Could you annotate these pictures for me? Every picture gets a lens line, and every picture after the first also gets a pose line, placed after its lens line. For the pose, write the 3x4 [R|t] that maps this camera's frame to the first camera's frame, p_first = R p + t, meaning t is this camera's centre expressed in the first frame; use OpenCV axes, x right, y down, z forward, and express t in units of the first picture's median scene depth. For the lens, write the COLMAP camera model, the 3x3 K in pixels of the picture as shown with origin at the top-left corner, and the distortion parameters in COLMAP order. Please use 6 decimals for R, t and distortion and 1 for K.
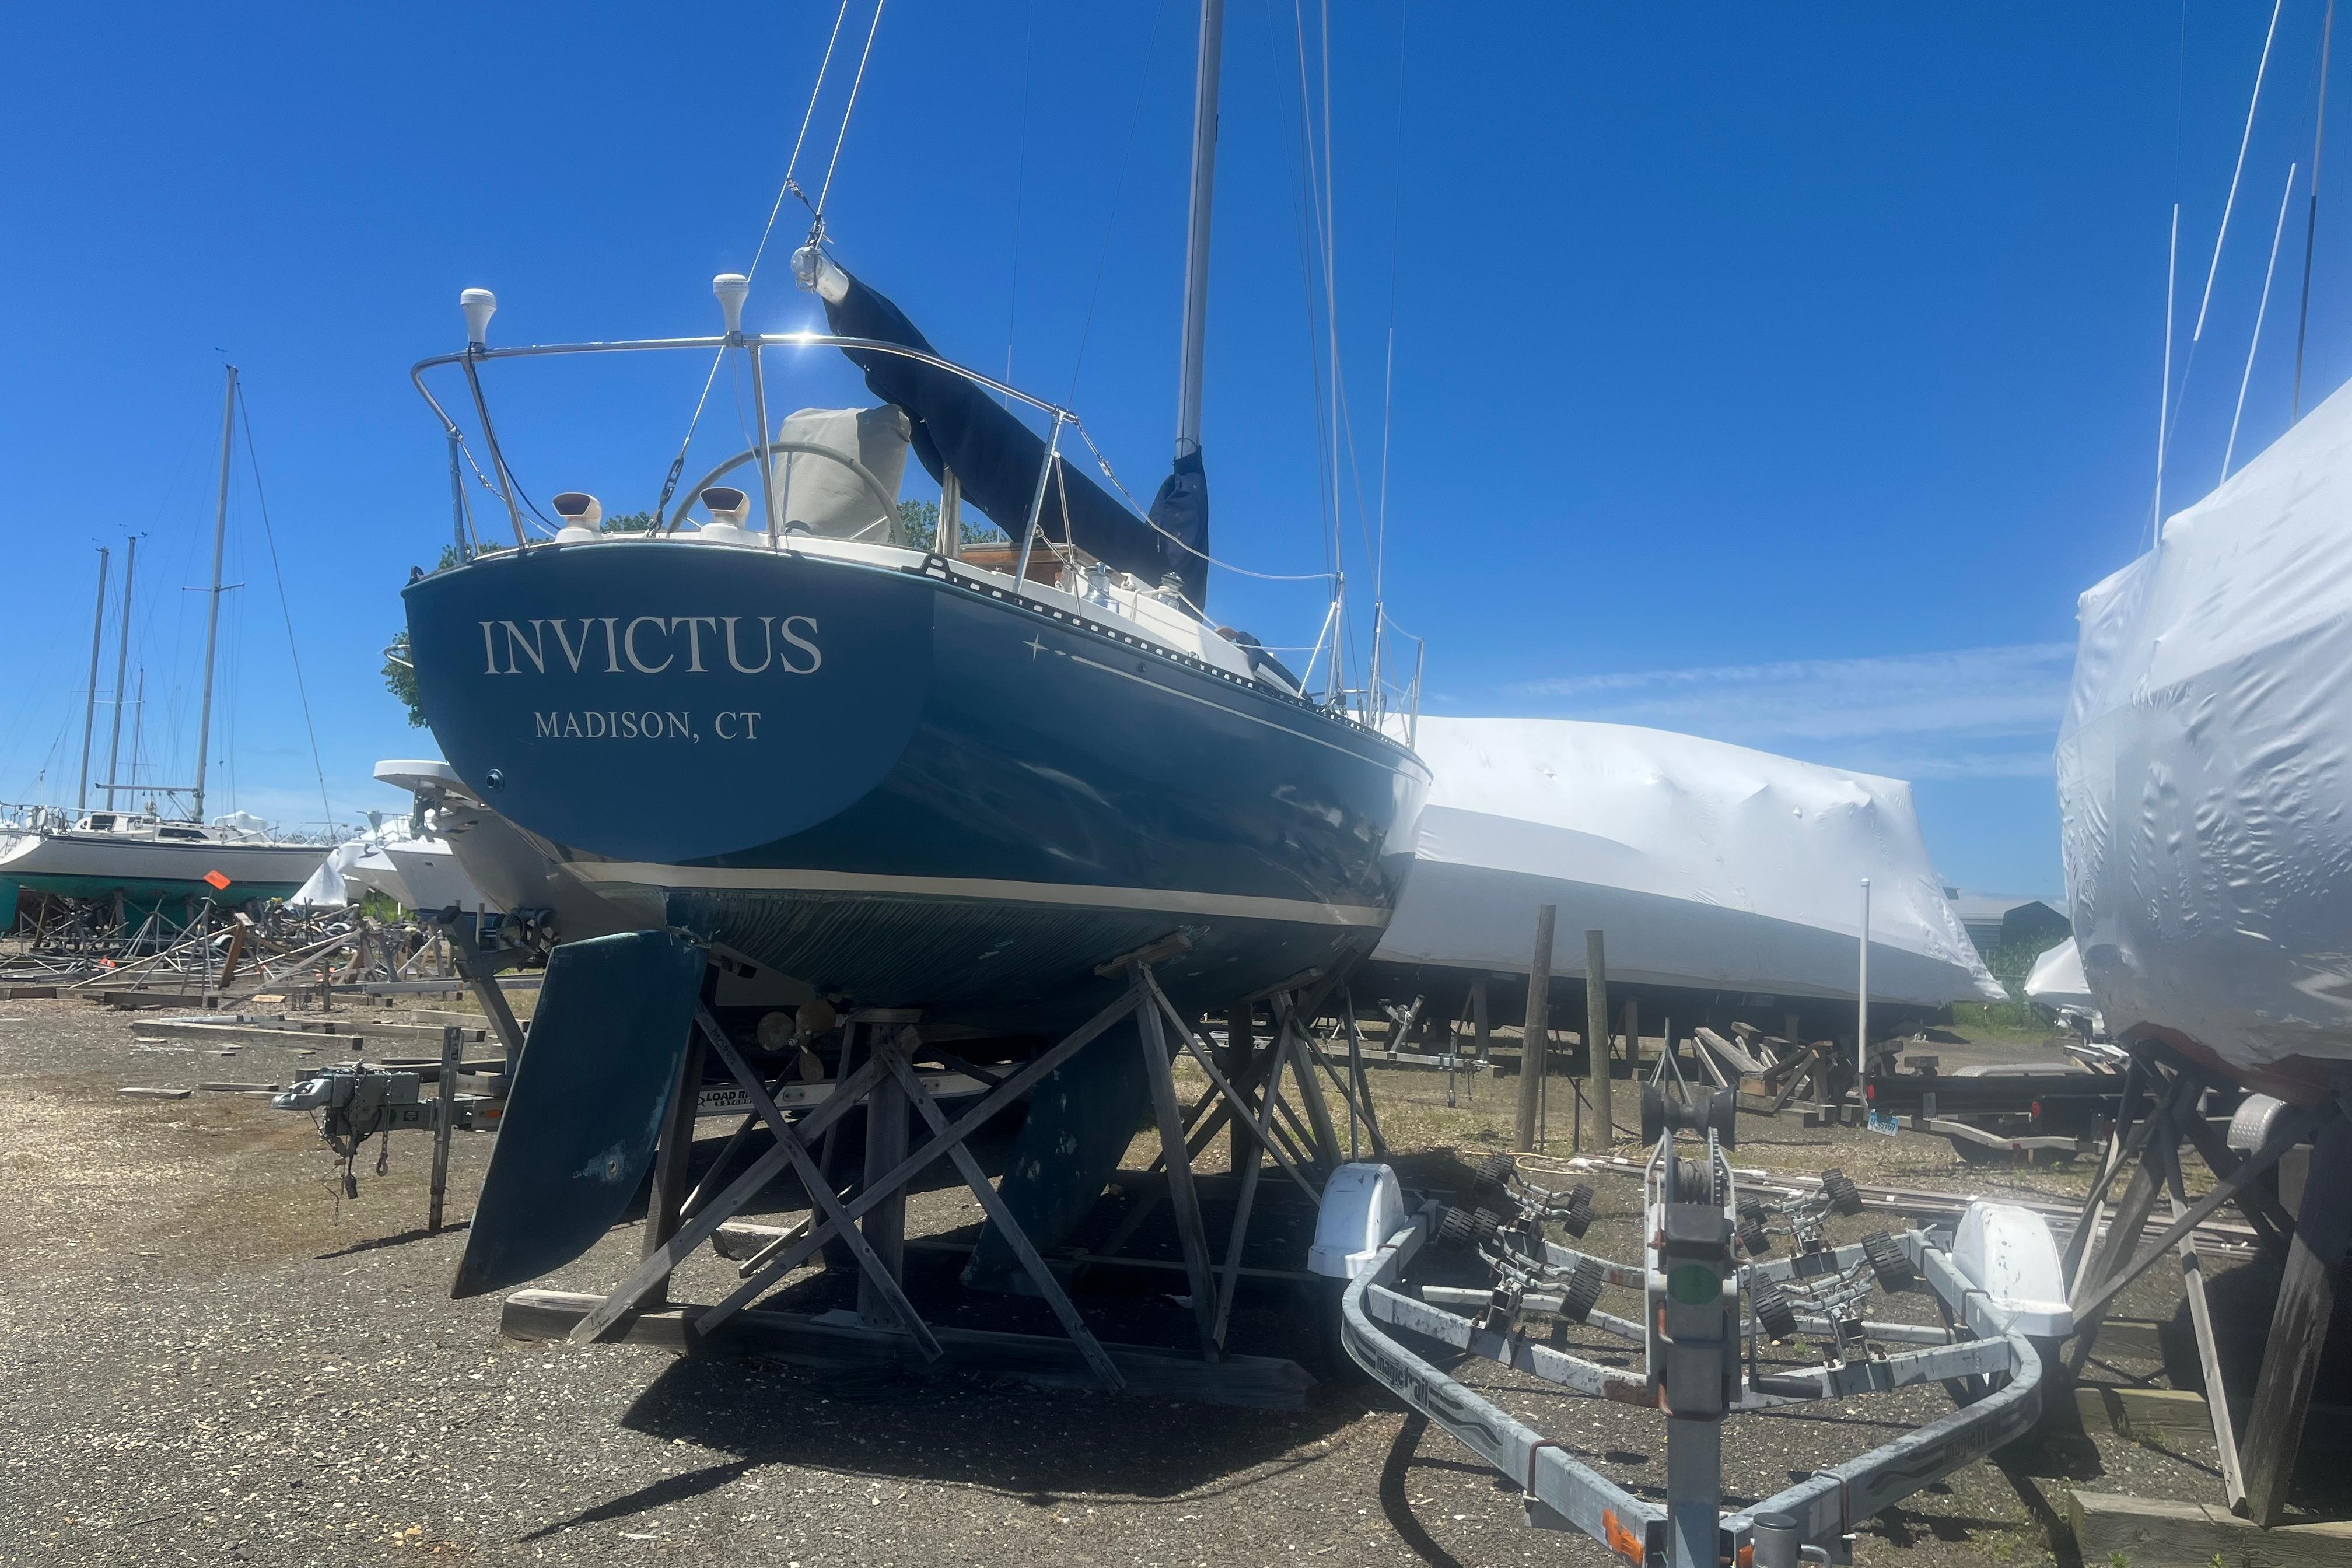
lens RADIAL K [[1754.1, 0, 1176.0], [0, 1754.1, 784.0], [0, 0, 1]] dist [0.027534, -0.001295]
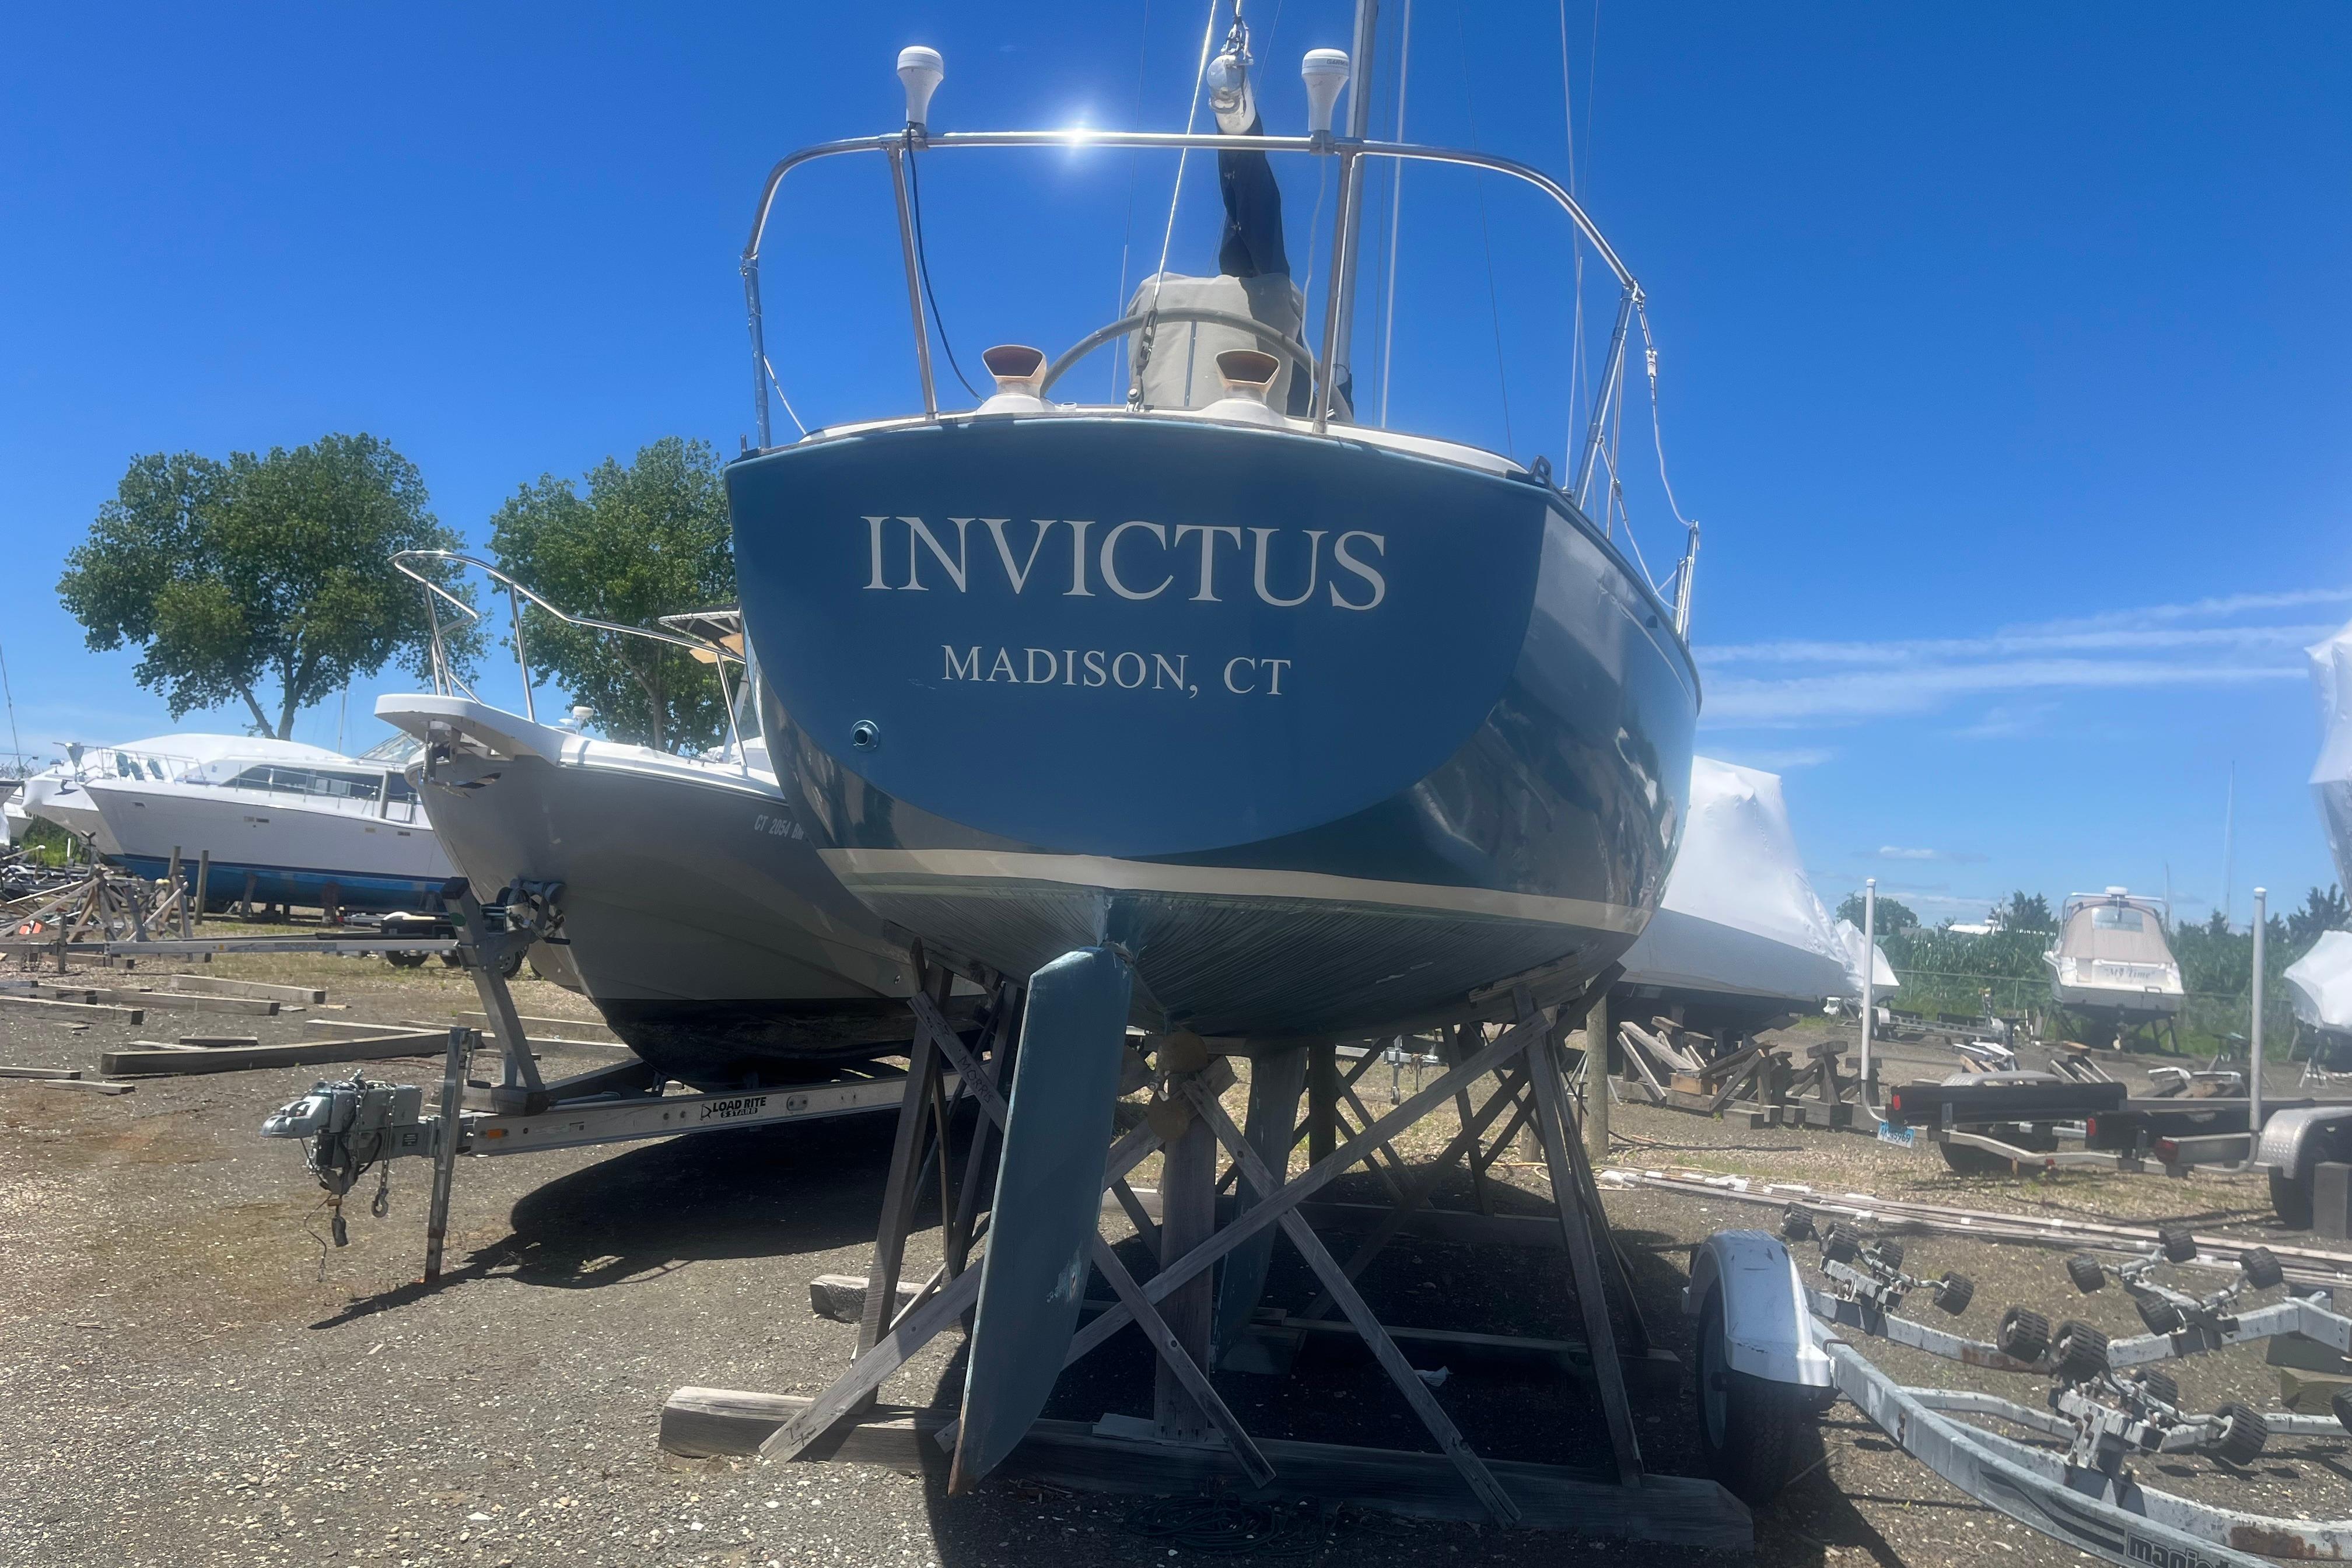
lens RADIAL K [[1747.5, 0, 1170.3], [0, 1747.5, 754.2], [0, 0, 1]] dist [0.075445, -0.100195]
pose [[0.987895, 0.038246, 0.150334, -0.300318], [-0.038602, 0.999255, -0.000554, 0.000906], [-0.150243, -0.005255, 0.988635, 0.214218]]
